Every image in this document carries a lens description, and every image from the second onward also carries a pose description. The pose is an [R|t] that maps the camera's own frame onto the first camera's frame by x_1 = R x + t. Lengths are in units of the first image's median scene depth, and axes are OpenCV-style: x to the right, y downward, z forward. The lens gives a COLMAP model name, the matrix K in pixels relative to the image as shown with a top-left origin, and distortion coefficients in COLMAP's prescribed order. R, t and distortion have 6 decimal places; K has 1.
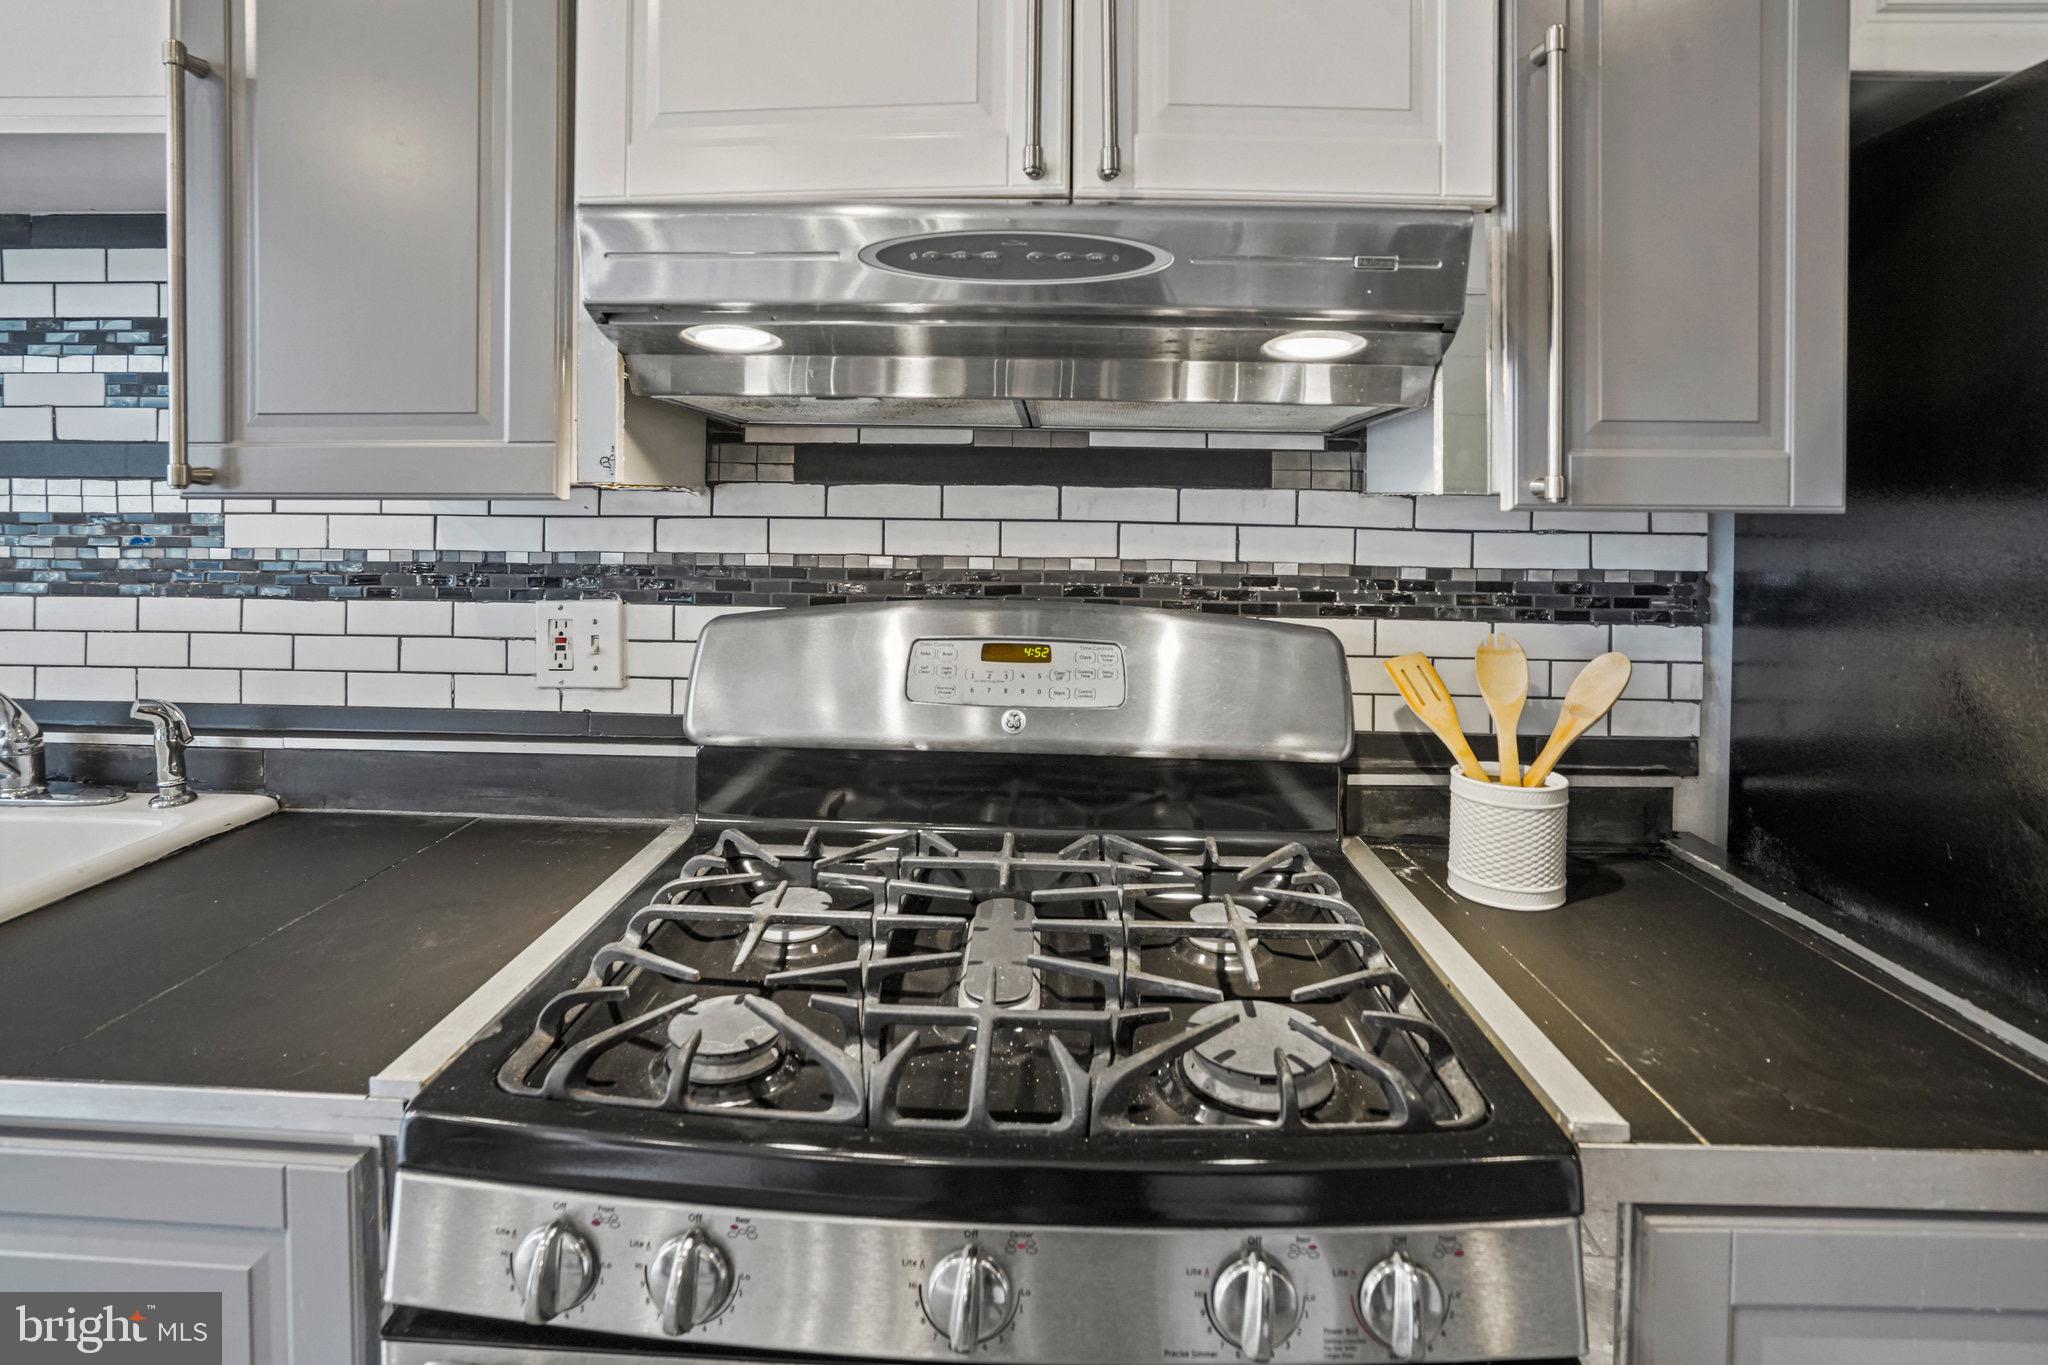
lens RADIAL K [[1151.7, 0, 1022.1], [0, 1151.7, 550.5], [0, 0, 1]] dist [-0.026652, 0.000245]
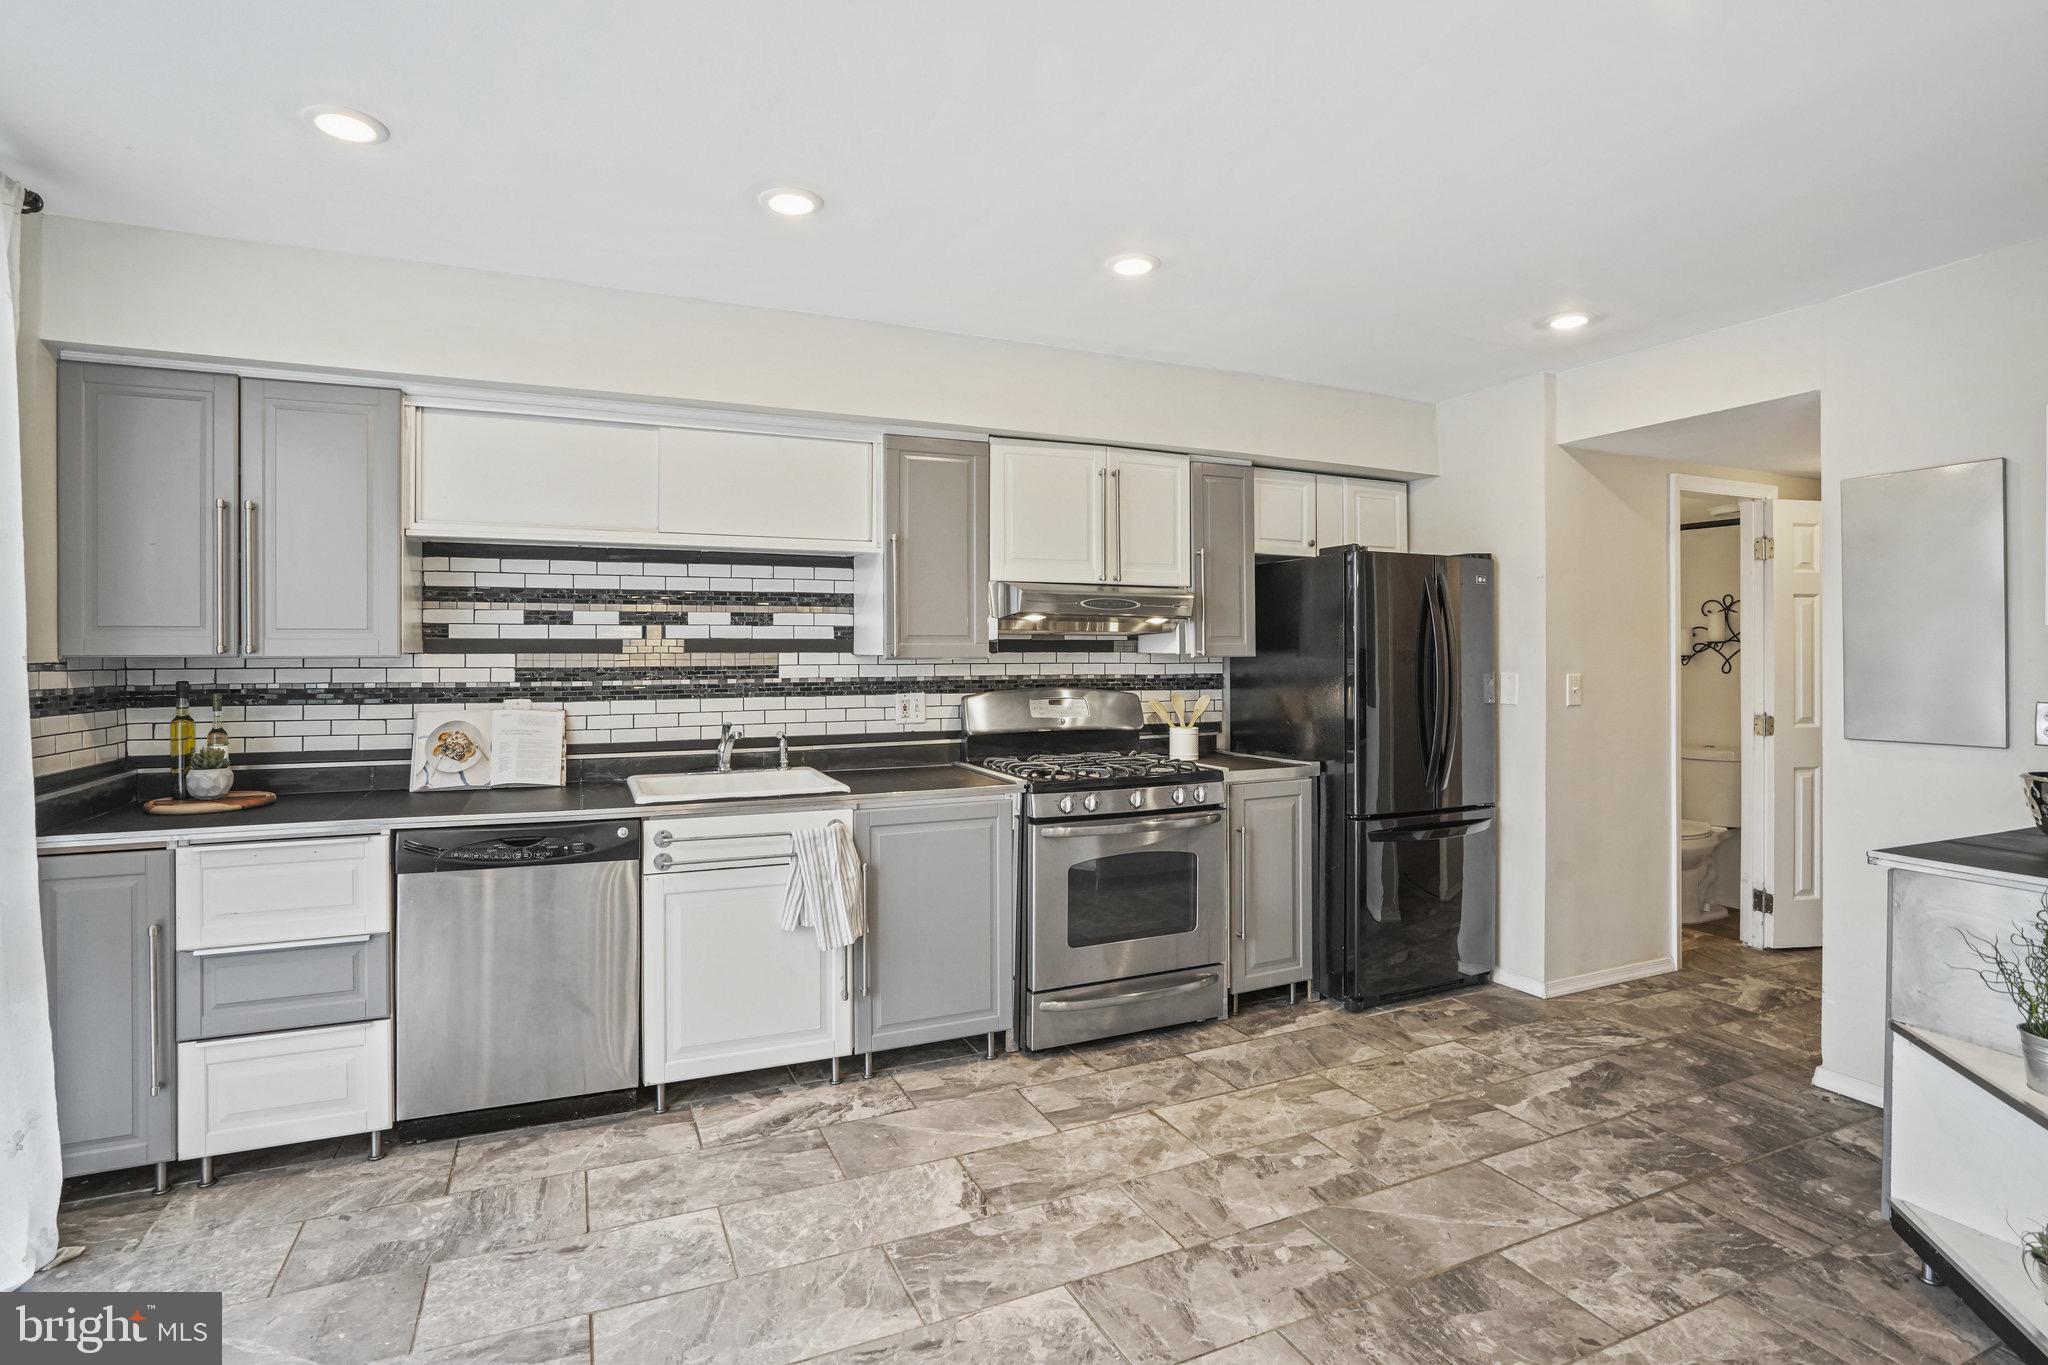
lens RADIAL K [[995.3, 0, 1025.2], [0, 995.3, 647.1], [0, 0, 1]] dist [-0.018283, 0.001192]
pose [[0.891046, -0.011790, 0.453761, -1.306267], [0.030117, 0.998995, -0.033185, 0.019415], [-0.452914, 0.043235, 0.890505, -1.432110]]
